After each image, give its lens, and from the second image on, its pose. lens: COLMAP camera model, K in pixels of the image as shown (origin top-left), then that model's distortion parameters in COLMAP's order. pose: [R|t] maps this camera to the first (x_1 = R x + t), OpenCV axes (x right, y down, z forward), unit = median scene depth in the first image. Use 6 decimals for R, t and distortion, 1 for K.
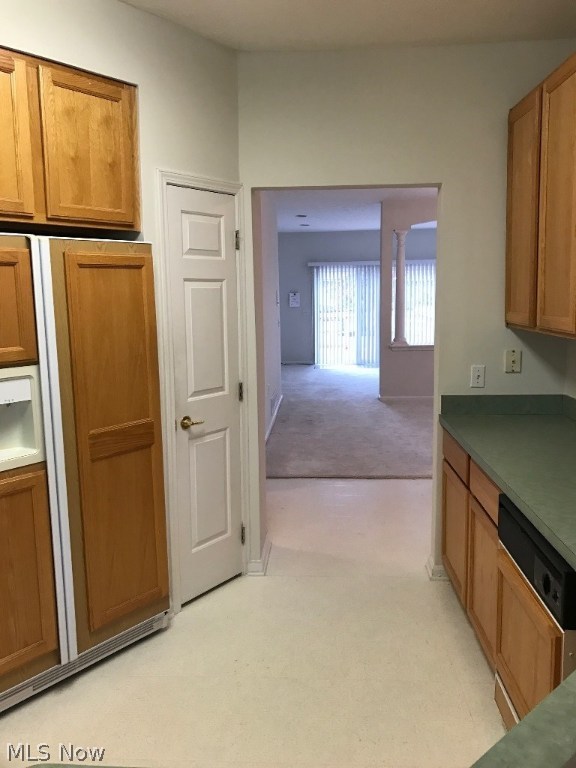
lens RADIAL K [[613.4, 0, 286.3], [0, 613.4, 365.8], [0, 0, 1]] dist [0.013196, -0.001455]
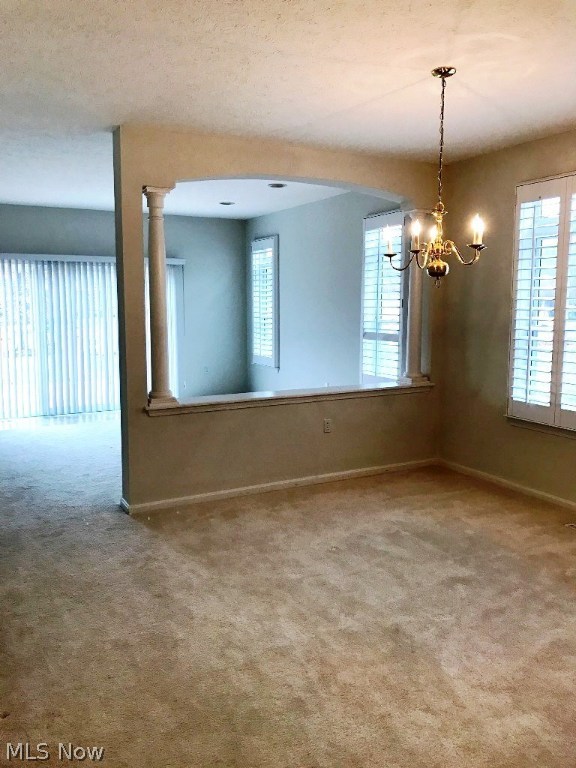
lens RADIAL K [[613.4, 0, 286.3], [0, 613.4, 365.8], [0, 0, 1]] dist [0.013196, -0.001455]
pose [[0.852655, -0.036050, 0.521229, 0.000829], [0.045421, 0.998954, -0.005210, -0.176151], [-0.520496, 0.028117, 0.853401, 1.437090]]
